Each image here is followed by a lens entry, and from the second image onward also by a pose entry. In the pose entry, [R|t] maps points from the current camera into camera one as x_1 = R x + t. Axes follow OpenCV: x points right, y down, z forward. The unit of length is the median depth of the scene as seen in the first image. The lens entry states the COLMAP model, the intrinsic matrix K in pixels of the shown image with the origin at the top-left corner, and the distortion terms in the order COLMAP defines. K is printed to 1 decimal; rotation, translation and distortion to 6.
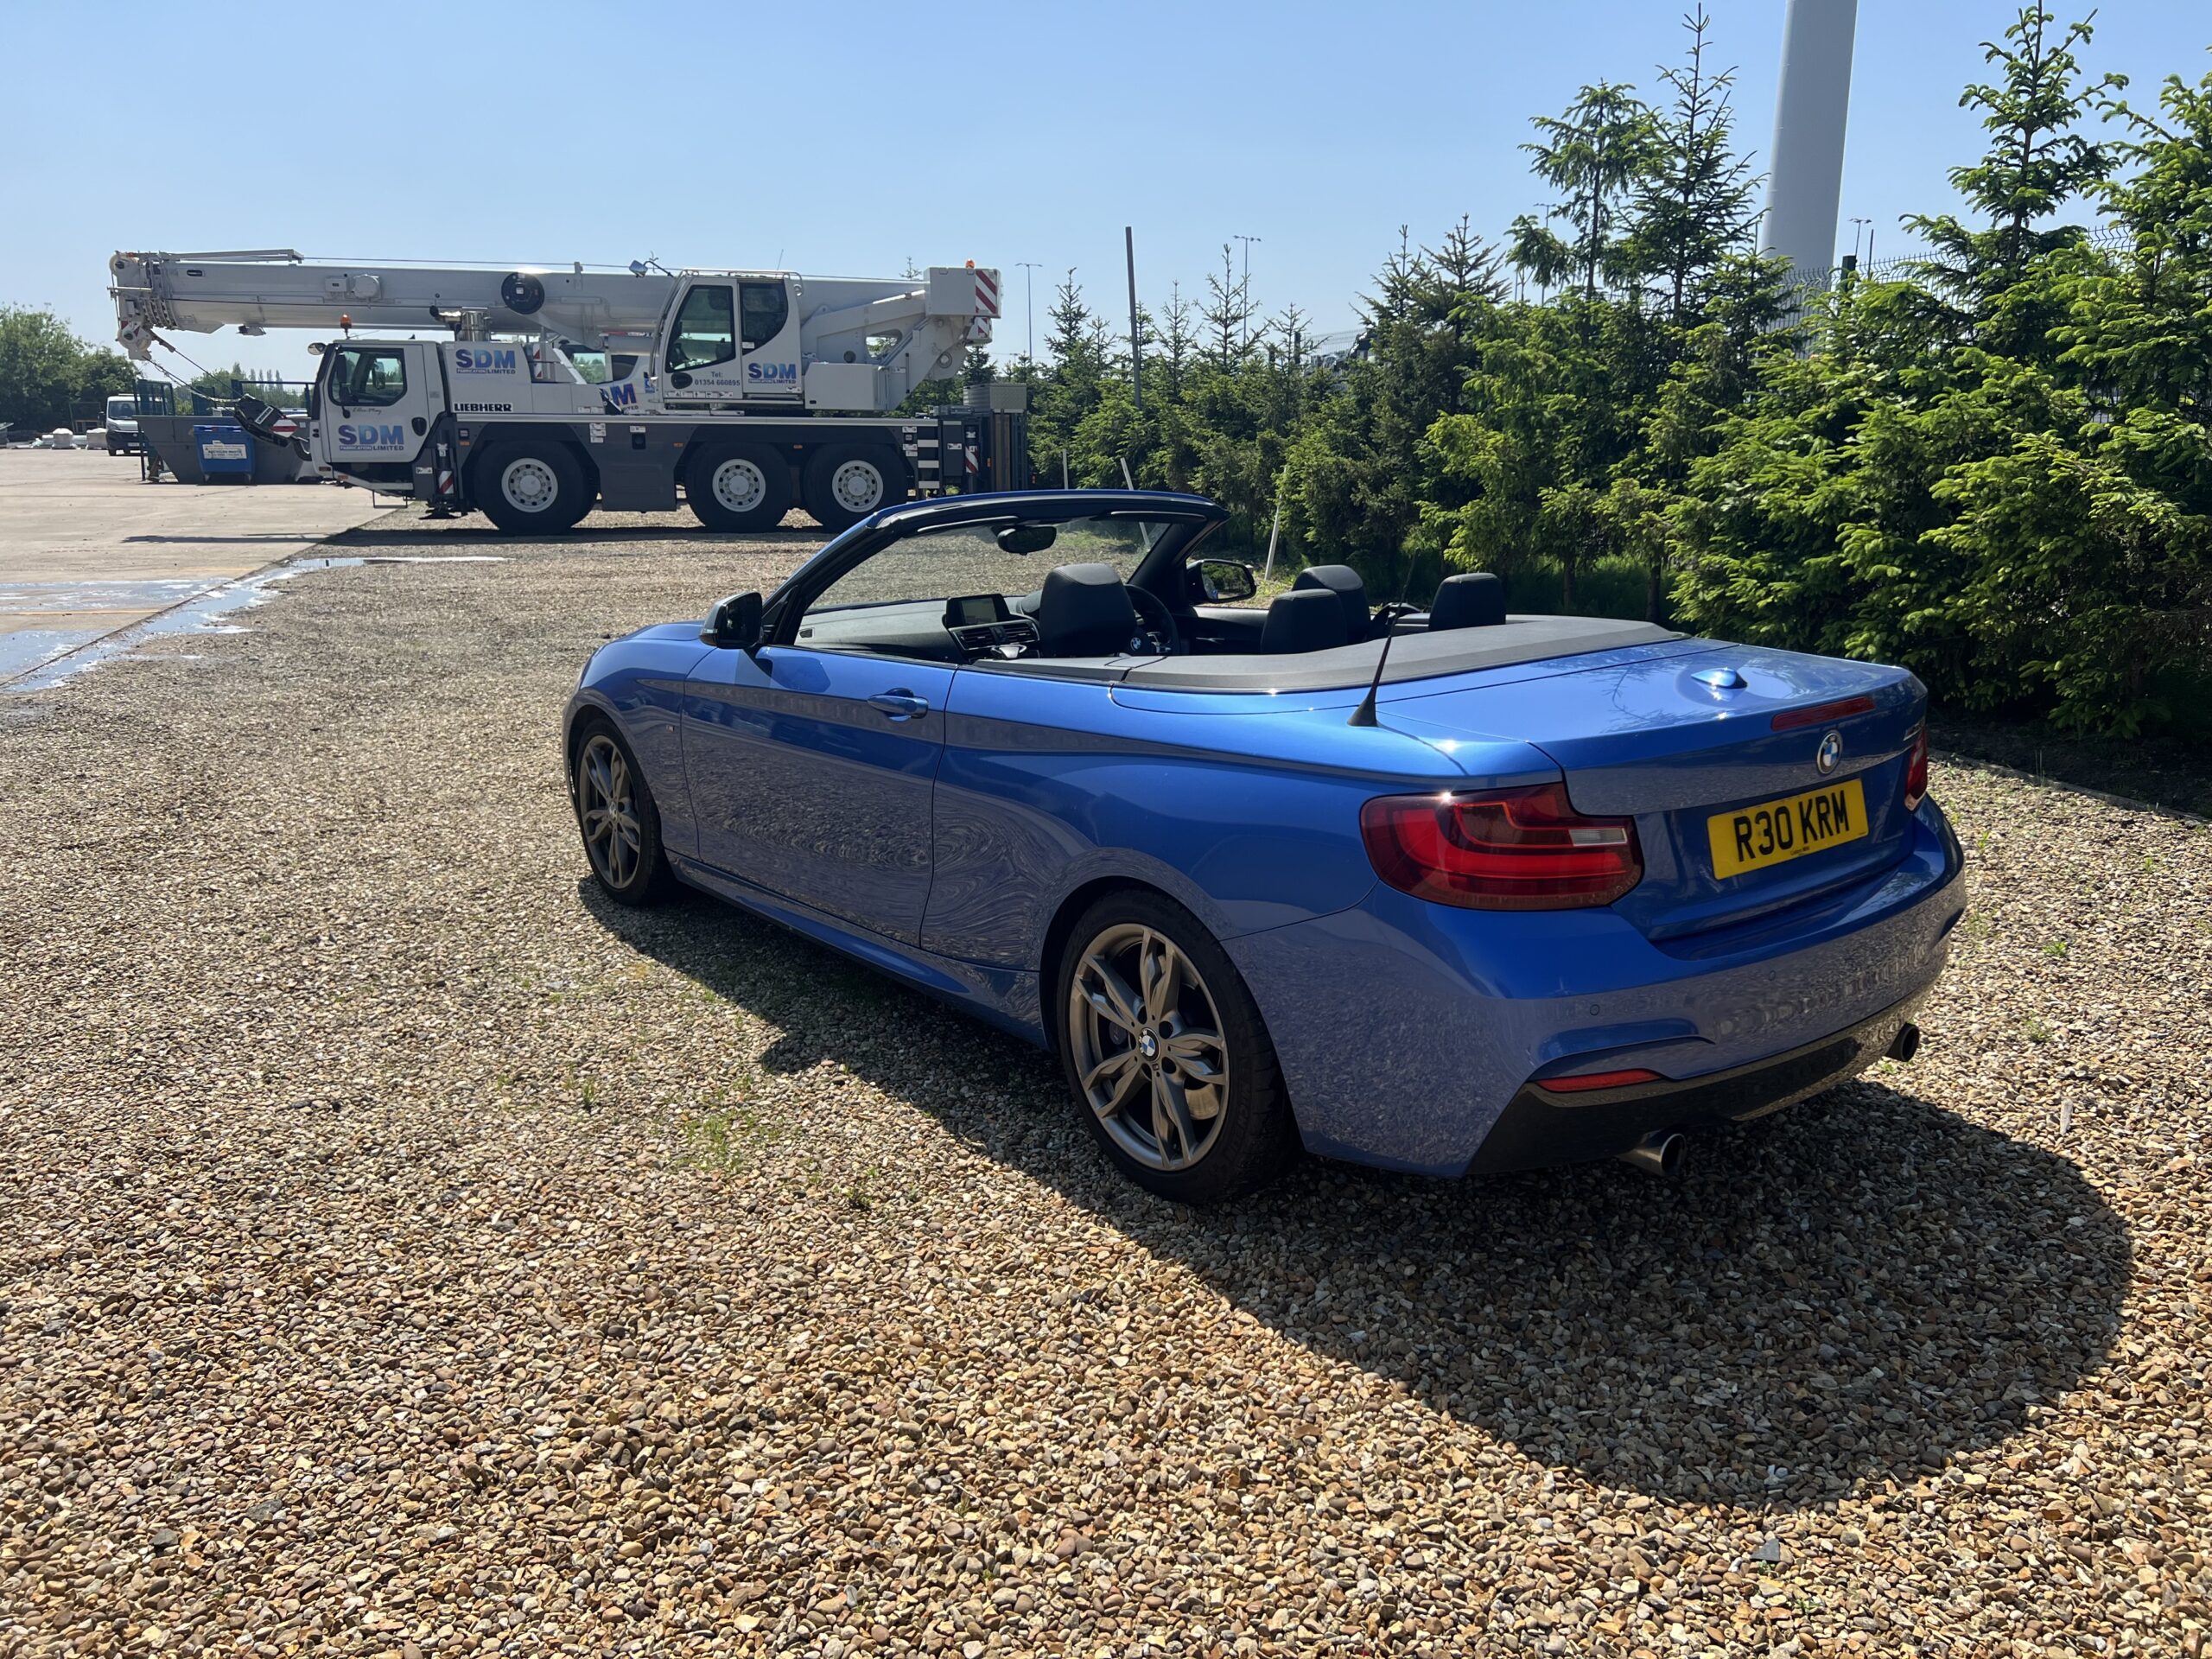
lens RADIAL K [[1670.9, 0, 1109.1], [0, 1670.9, 833.5], [0, 0, 1]] dist [0.050402, -0.060002]
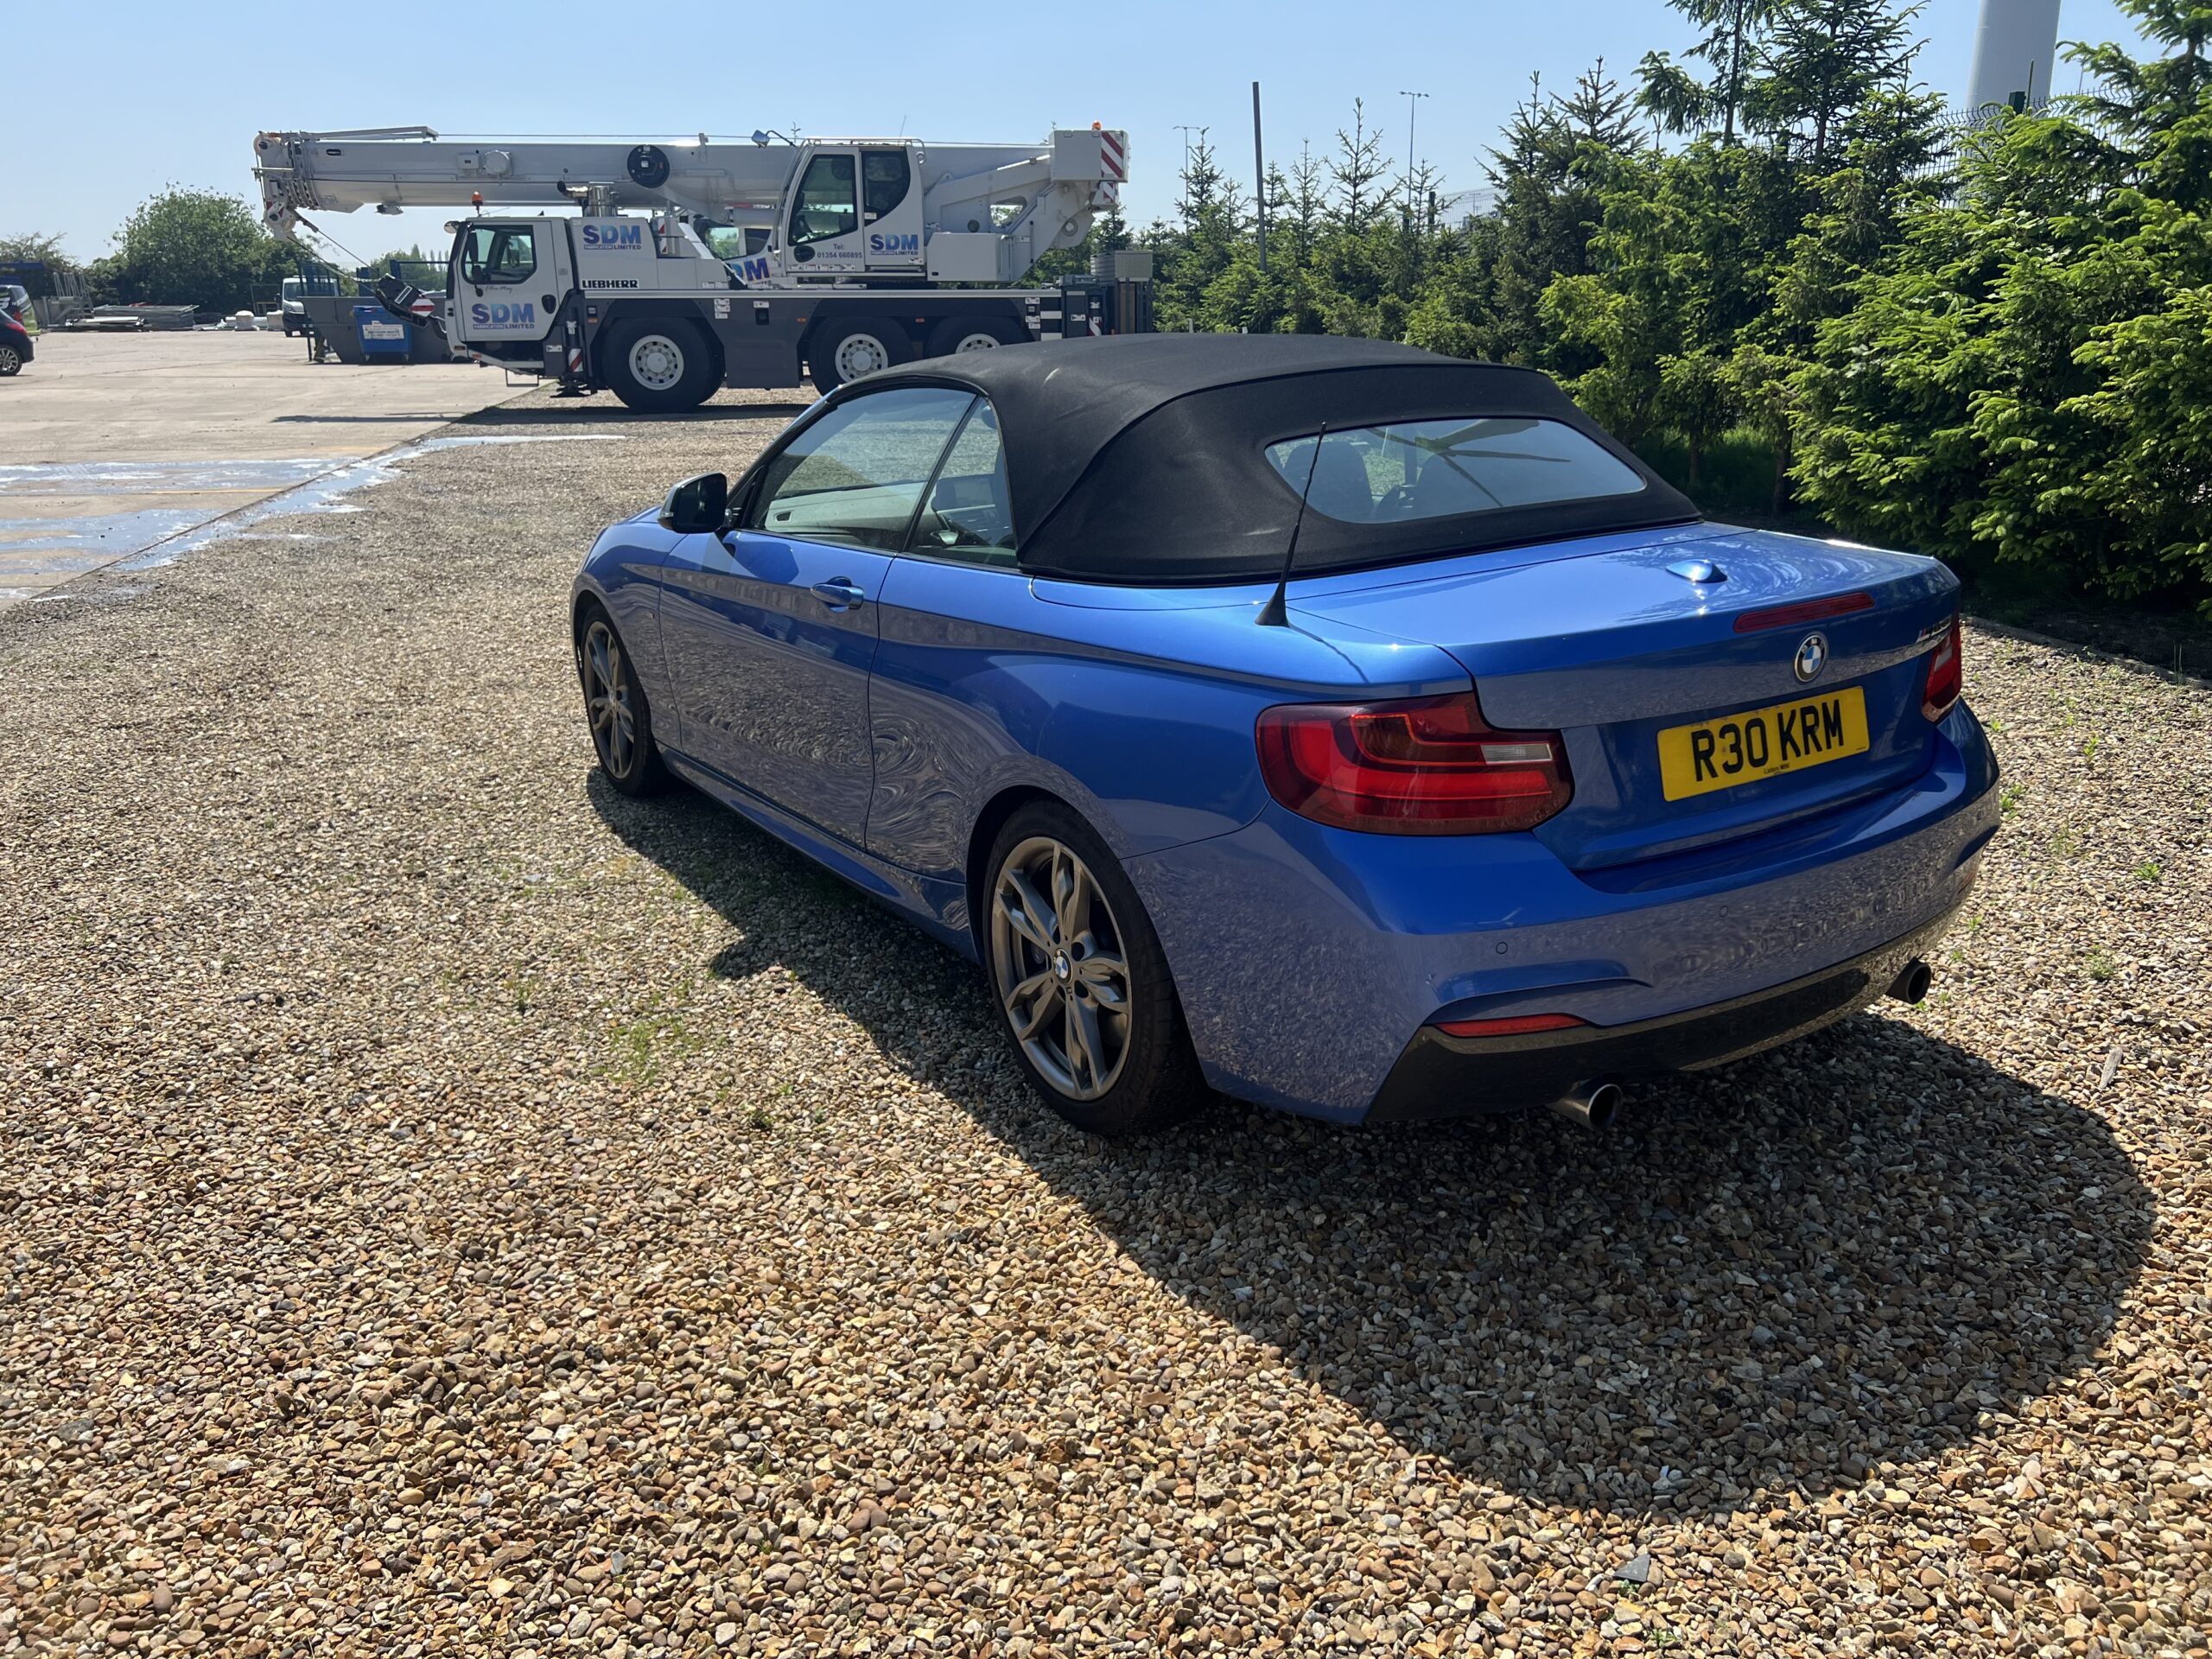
lens RADIAL K [[1670.9, 0, 1105.9], [0, 1670.9, 817.5], [0, 0, 1]] dist [0.050402, -0.060002]
pose [[0.995353, 0.017058, -0.094766, 0.135764], [-0.011122, 0.997963, 0.062818, -0.014873], [0.095644, -0.061472, 0.993516, 0.083836]]
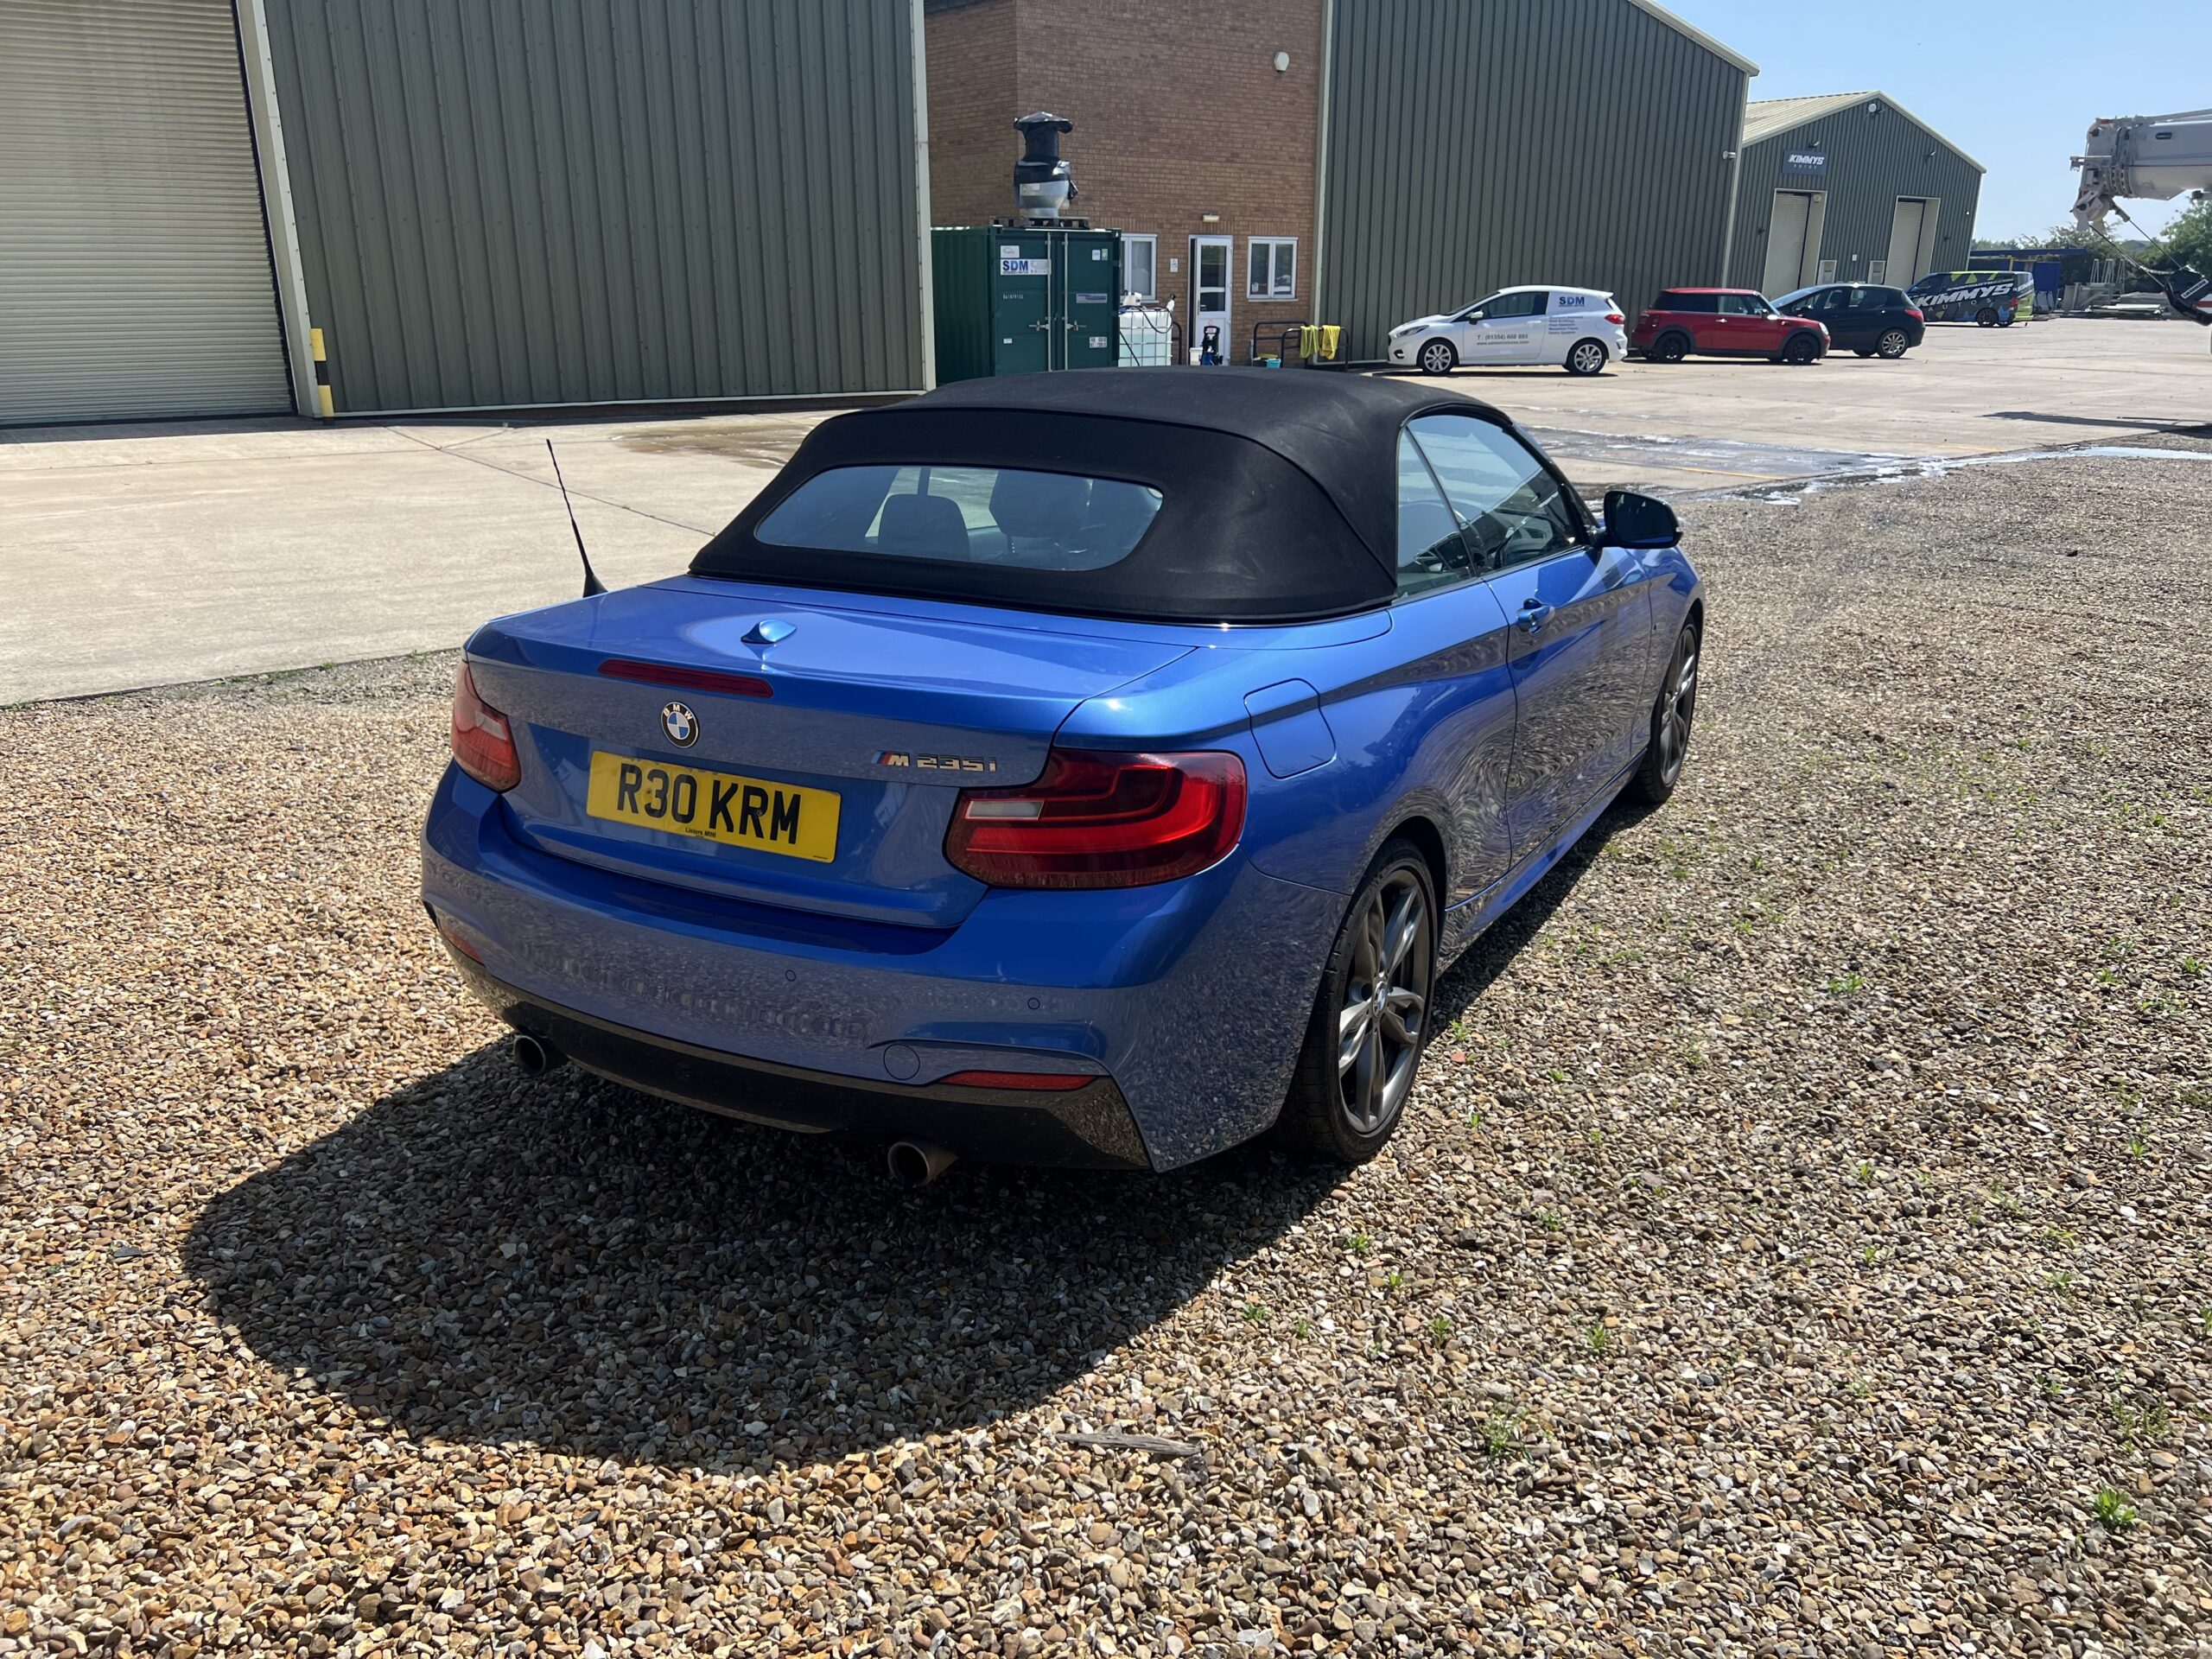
lens RADIAL K [[1670.9, 0, 1100.5], [0, 1670.9, 838.8], [0, 0, 1]] dist [0.050402, -0.060002]
pose [[0.359051, 0.288952, -0.887462, 1.185846], [-0.221610, 0.950069, 0.219677, -0.211674], [0.906626, 0.117795, 0.405158, 0.782058]]
